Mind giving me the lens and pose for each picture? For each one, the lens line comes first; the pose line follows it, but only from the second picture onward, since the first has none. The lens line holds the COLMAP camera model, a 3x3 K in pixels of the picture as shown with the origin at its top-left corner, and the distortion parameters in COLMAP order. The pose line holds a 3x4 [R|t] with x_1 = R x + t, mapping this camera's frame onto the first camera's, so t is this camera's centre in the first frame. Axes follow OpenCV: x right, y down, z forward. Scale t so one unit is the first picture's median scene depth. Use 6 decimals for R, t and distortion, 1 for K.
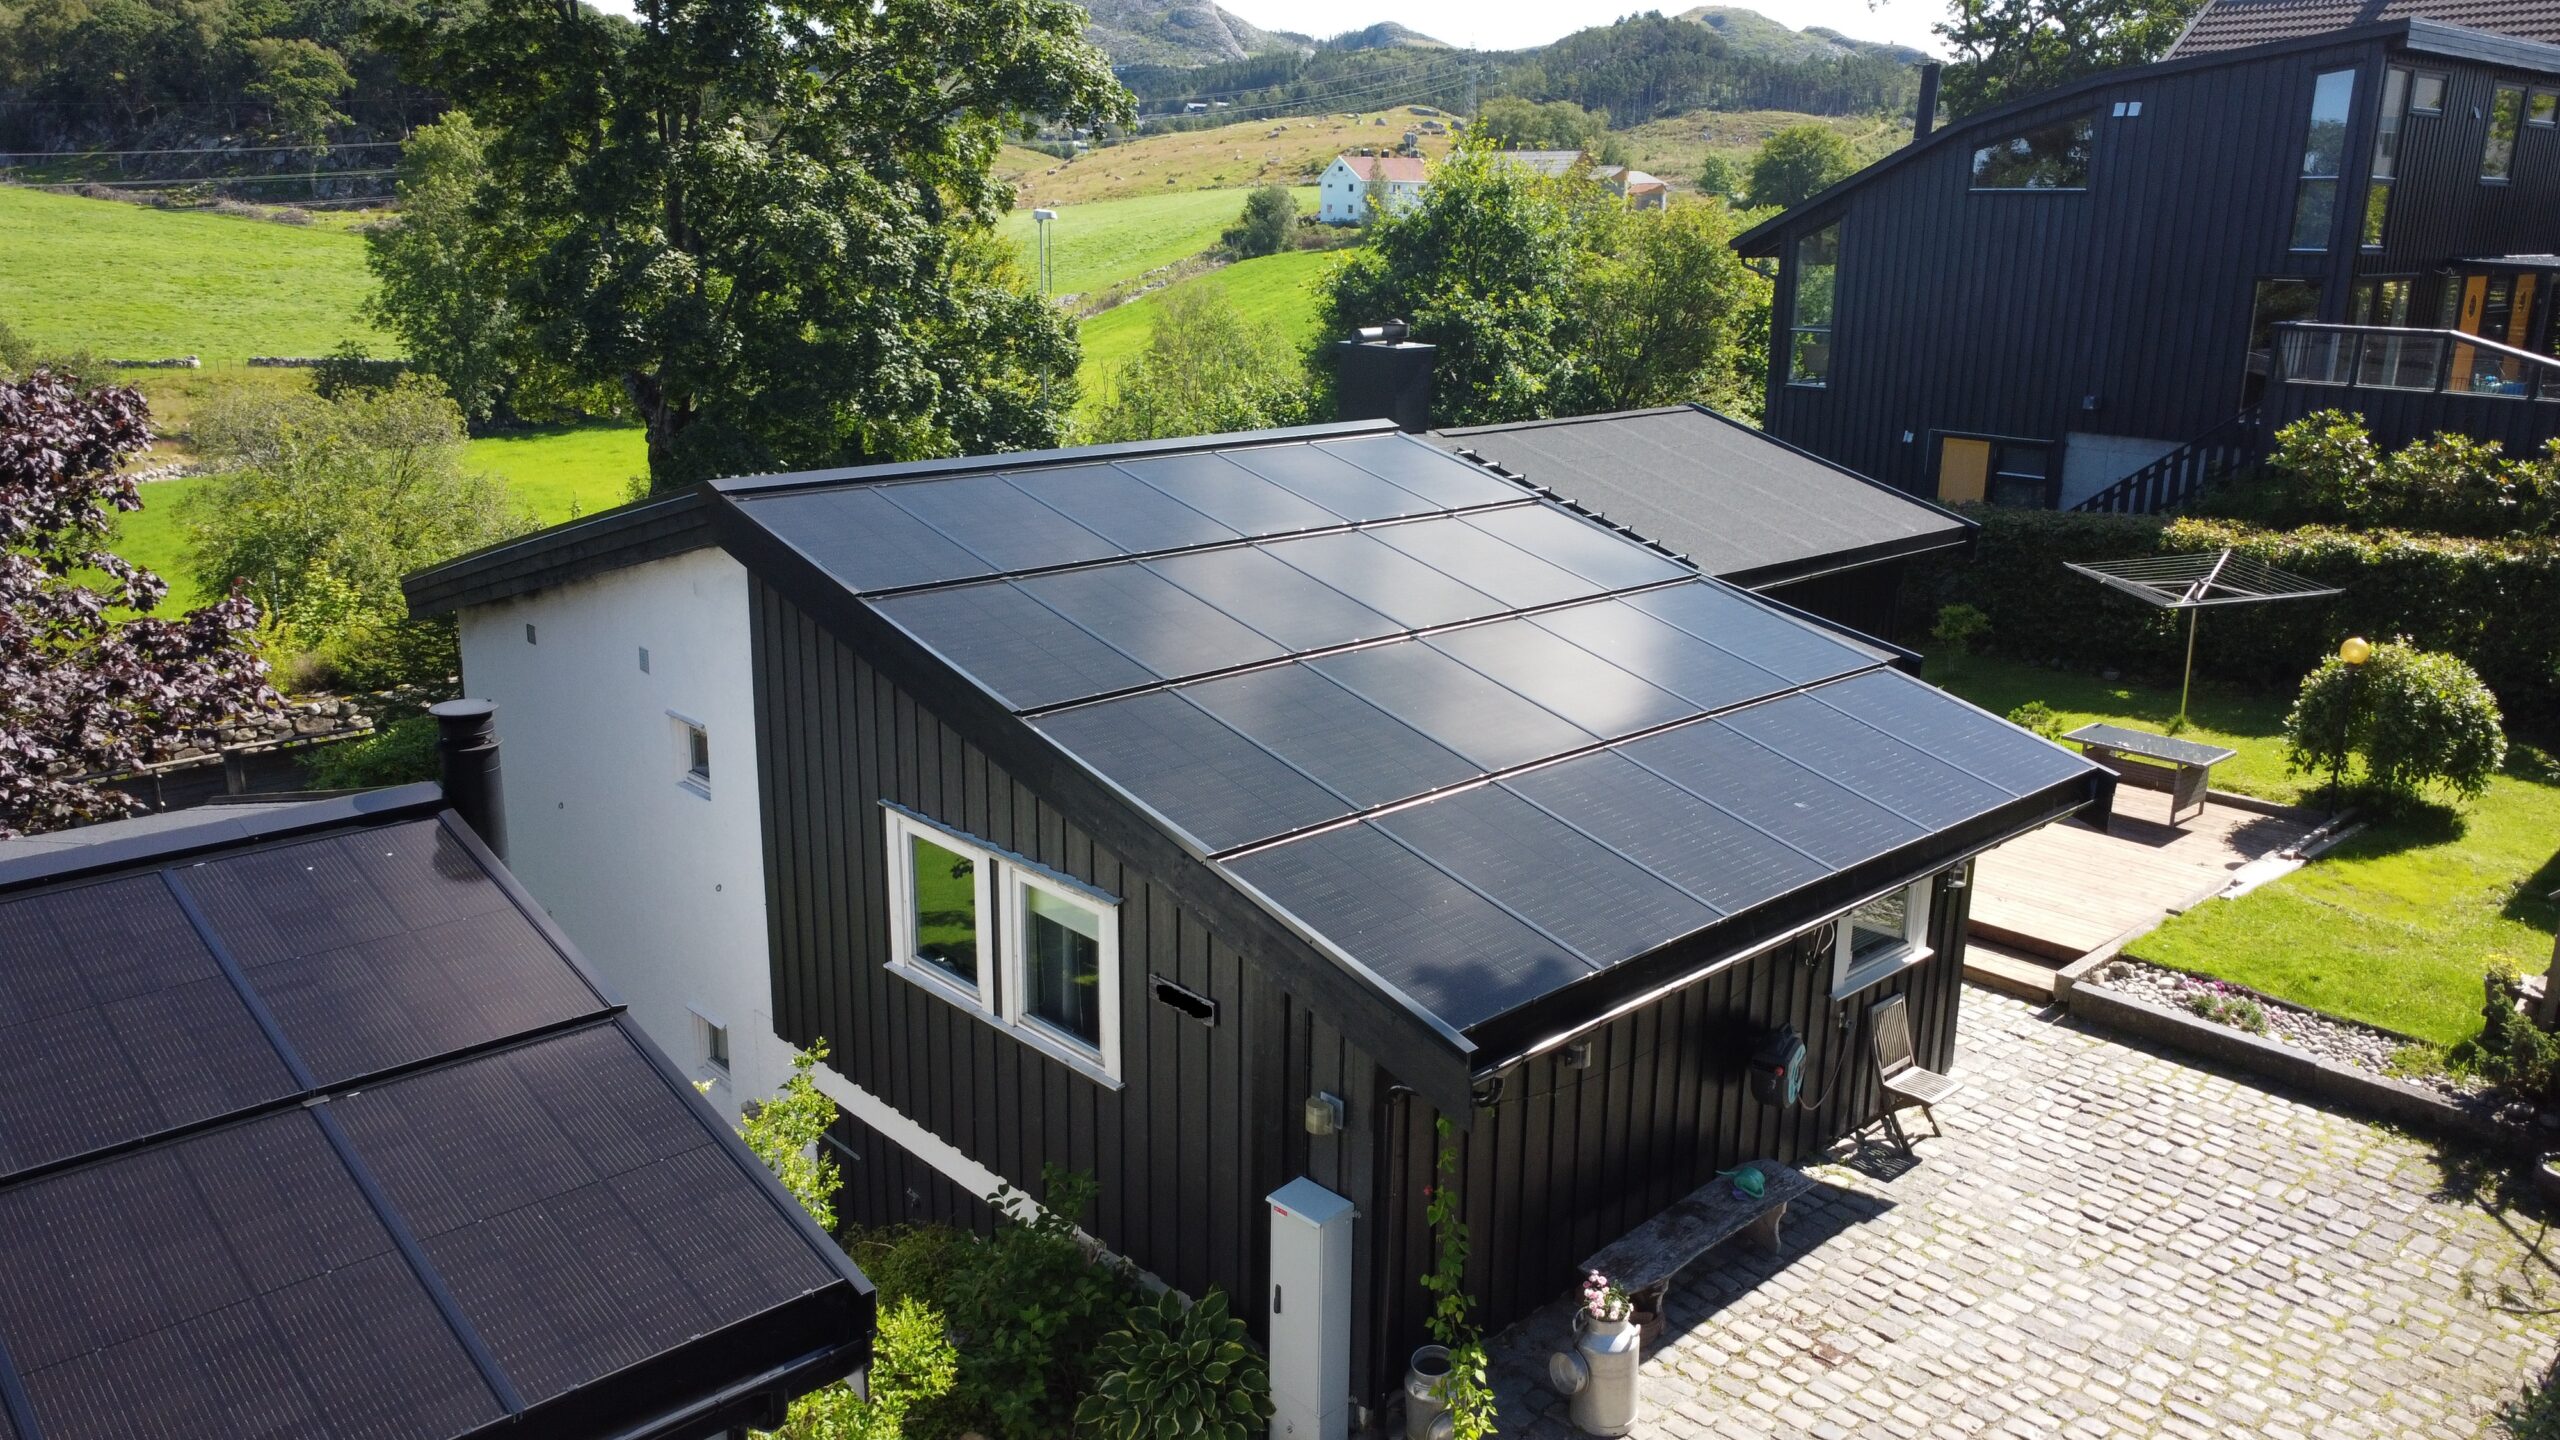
lens RADIAL K [[1930.9, 0, 1275.0], [0, 1930.9, 729.3], [0, 0, 1]] dist [-0.000107, 0.027355]
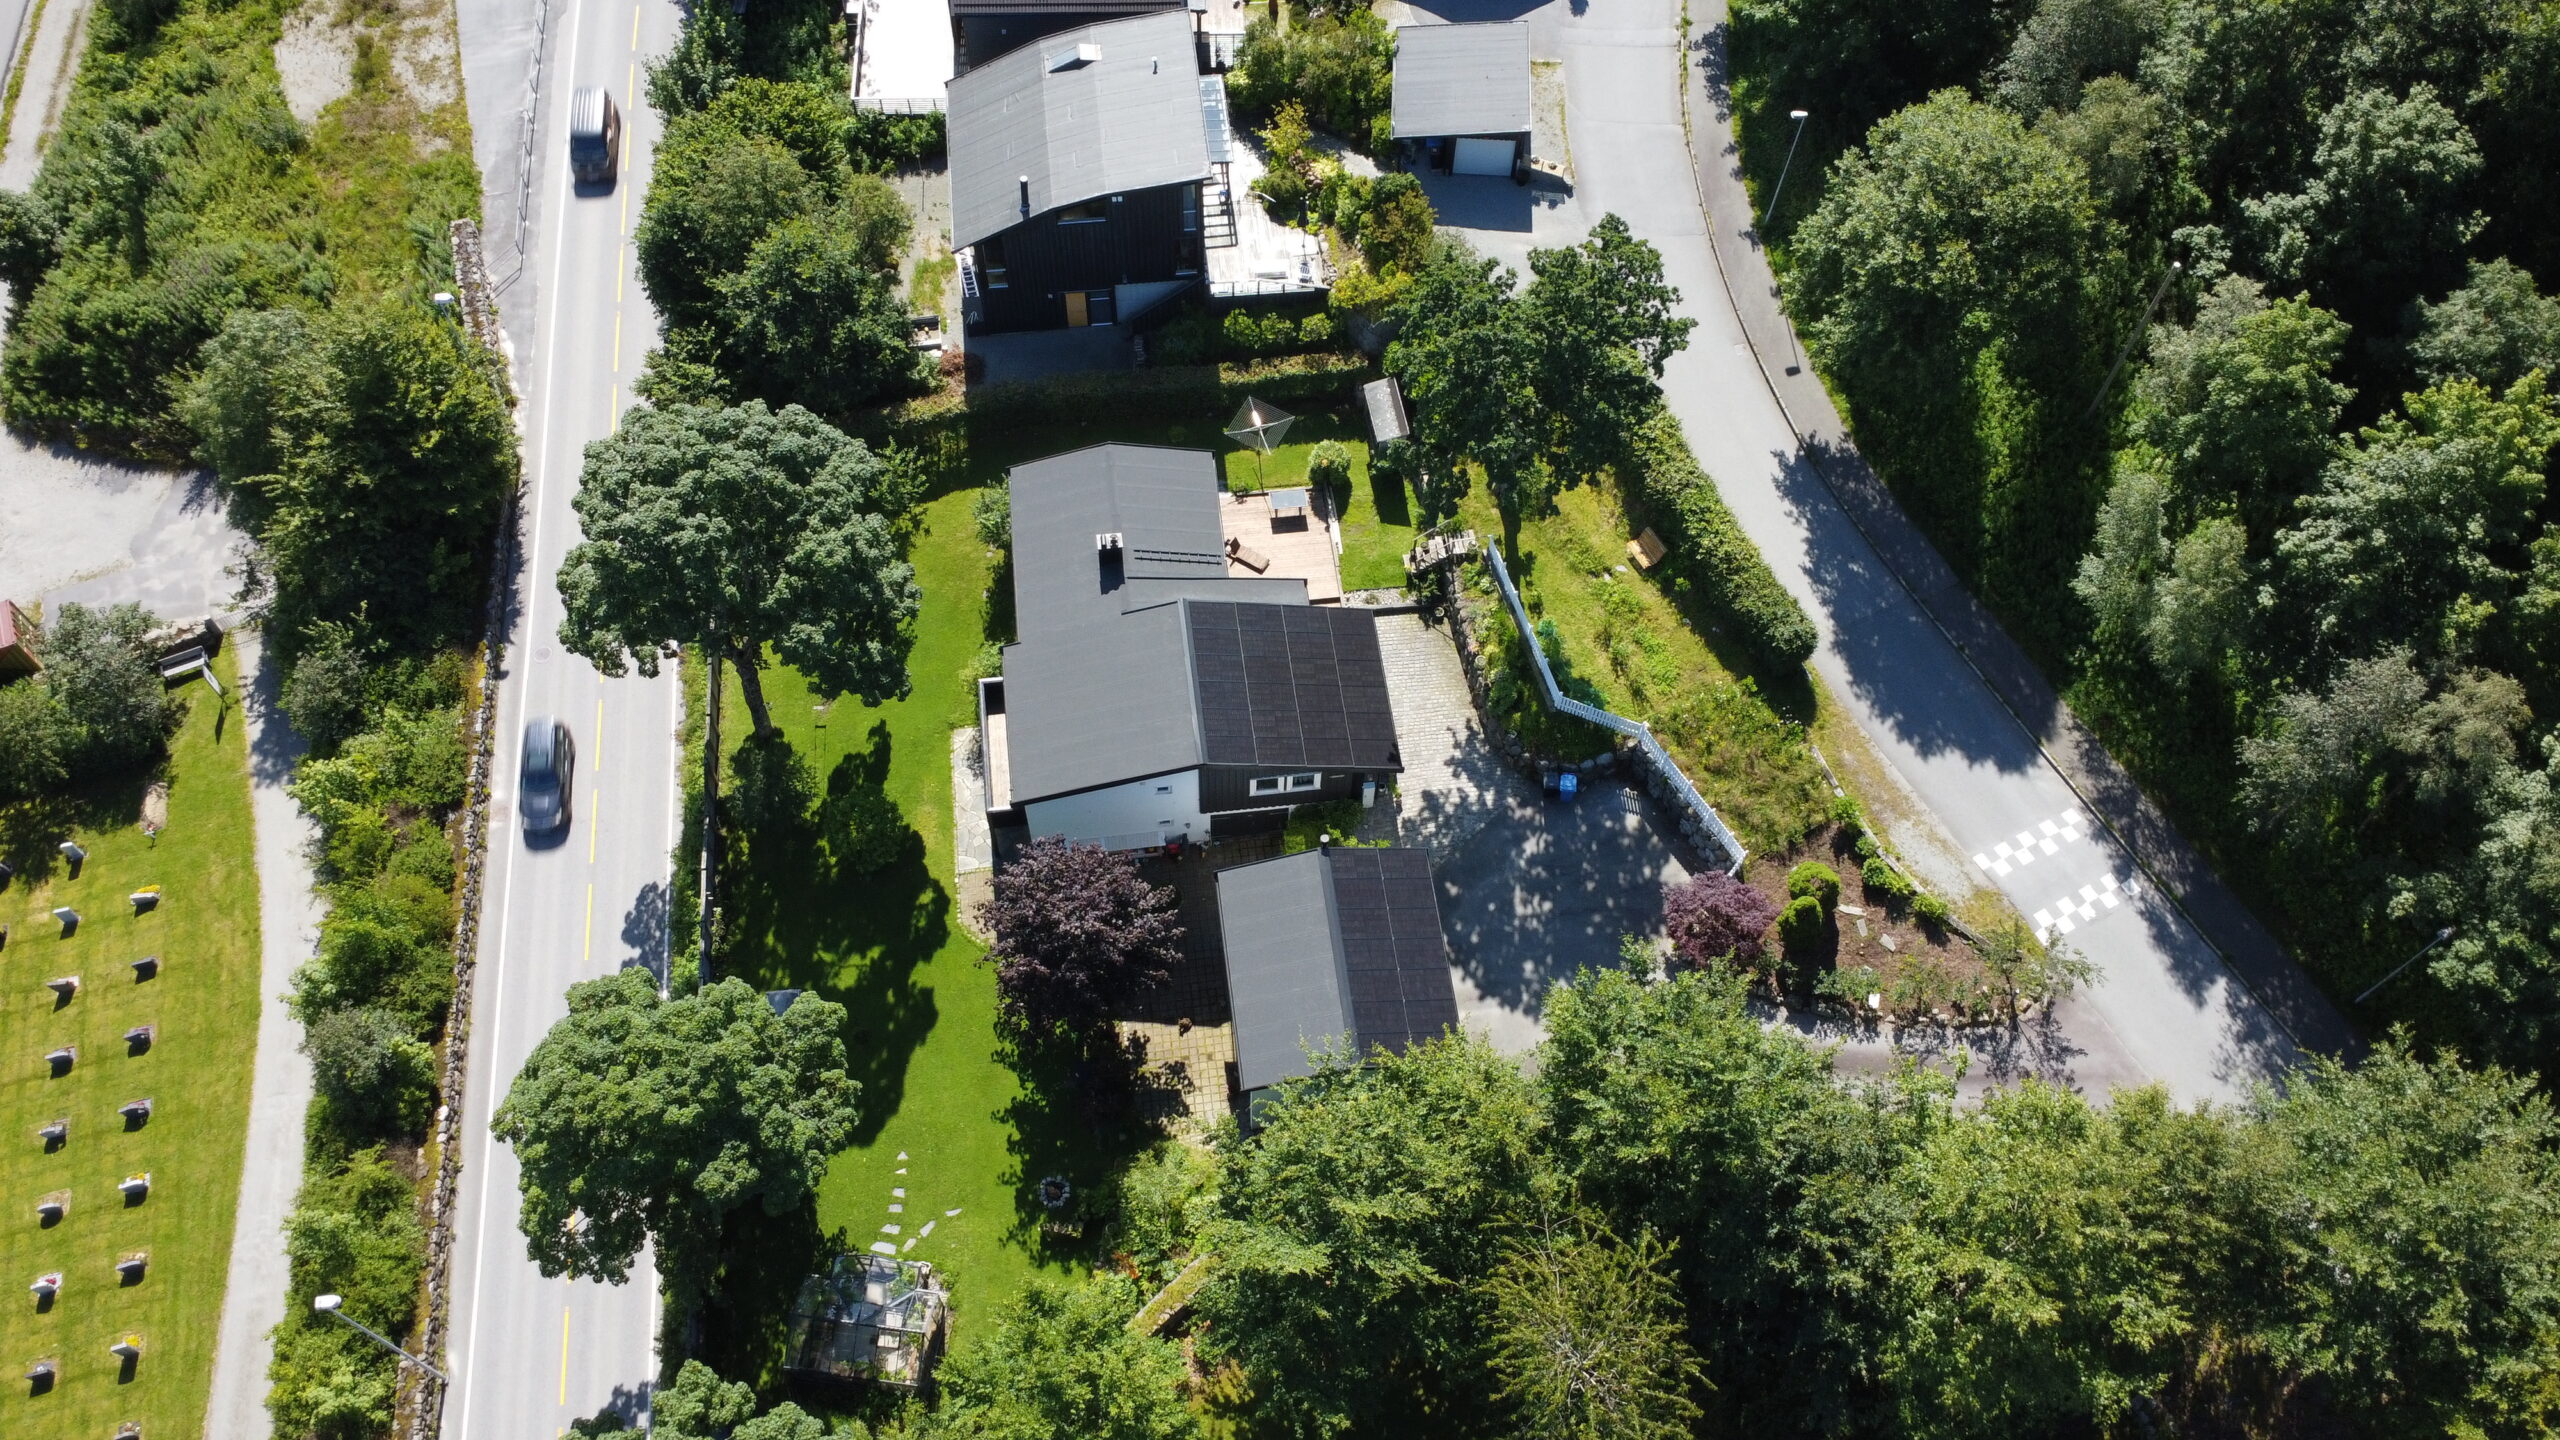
lens RADIAL K [[1930.7, 0, 1263.5], [0, 1930.7, 714.9], [0, 0, 1]] dist [0.007669, 0.004656]
pose [[0.575723, -0.704724, 0.414617, -2.279525], [0.202585, 0.614220, 0.762688, -4.143350], [-0.792151, -0.355102, 0.496387, -1.574030]]
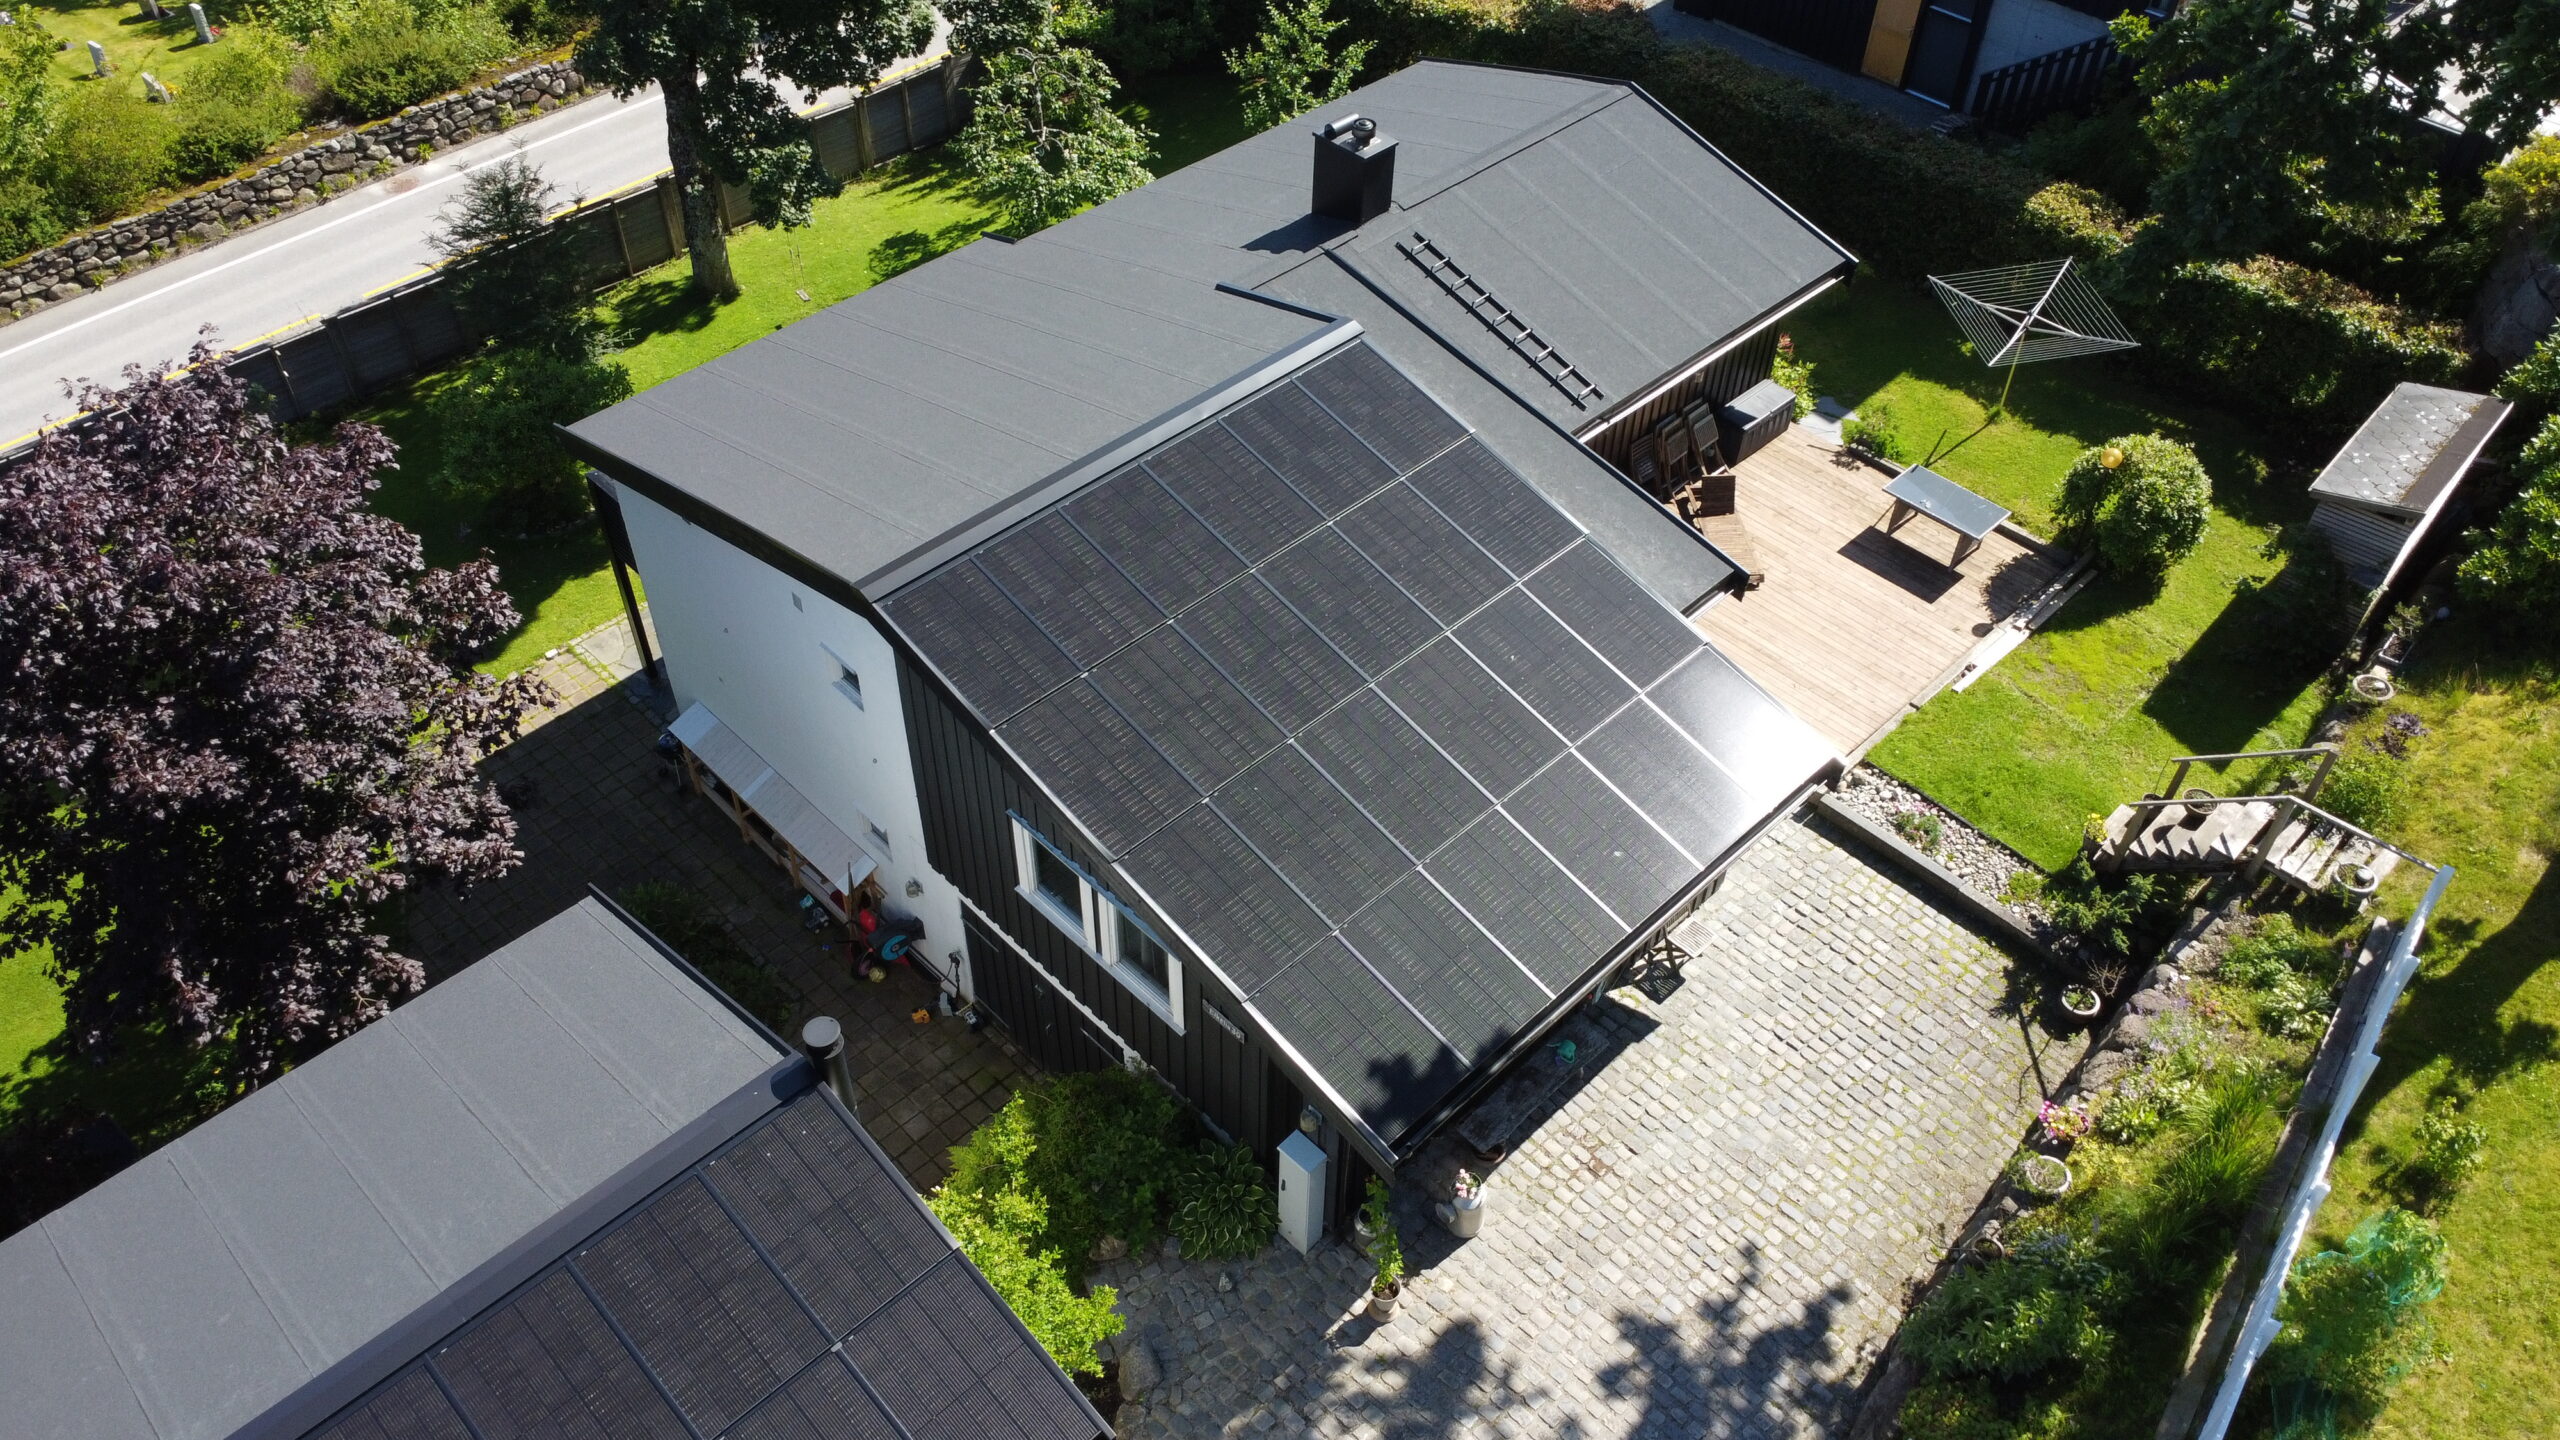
lens RADIAL K [[1930.9, 0, 1275.0], [0, 1930.9, 729.3], [0, 0, 1]] dist [-0.000107, 0.027355]
pose [[0.999735, -0.018030, 0.014334, -0.018790], [0.009174, 0.882506, 0.470212, -0.723011], [-0.021128, -0.469956, 0.882437, -0.292924]]
